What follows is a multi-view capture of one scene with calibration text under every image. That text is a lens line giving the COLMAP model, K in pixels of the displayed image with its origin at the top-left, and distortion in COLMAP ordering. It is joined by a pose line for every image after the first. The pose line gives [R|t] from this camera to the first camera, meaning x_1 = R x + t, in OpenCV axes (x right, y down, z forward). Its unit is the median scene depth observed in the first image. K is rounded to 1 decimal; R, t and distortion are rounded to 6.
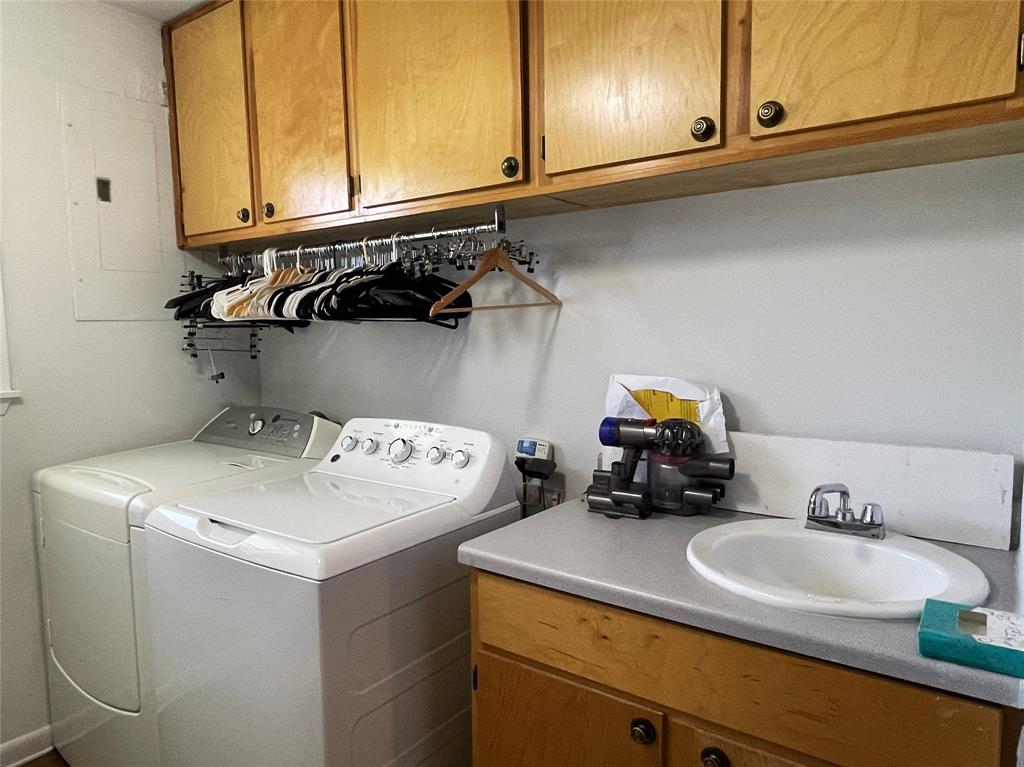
lens RADIAL K [[677.9, 0, 512.7], [0, 677.9, 391.2], [0, 0, 1]] dist [-0.003539, -0.002952]
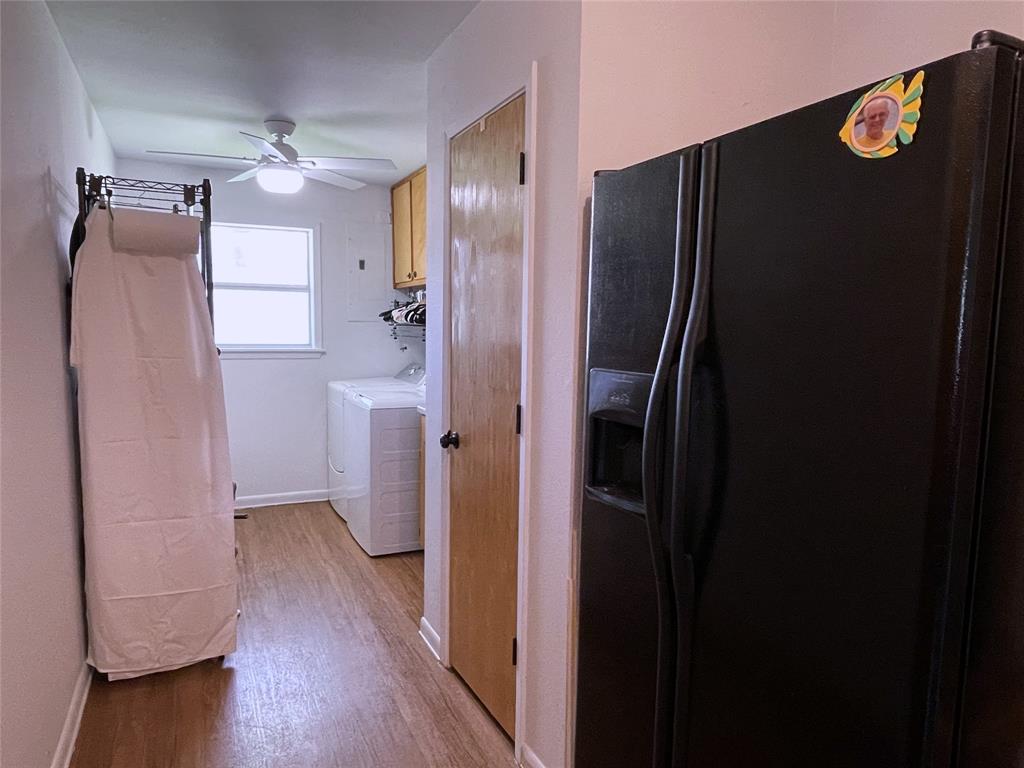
lens RADIAL K [[677.9, 0, 512.7], [0, 677.9, 391.7], [0, 0, 1]] dist [-0.003539, -0.002952]
pose [[0.879081, 0.072797, -0.471081, 0.973218], [-0.070905, 0.997245, 0.021792, 0.047962], [0.471370, 0.014245, 0.881821, -0.796333]]
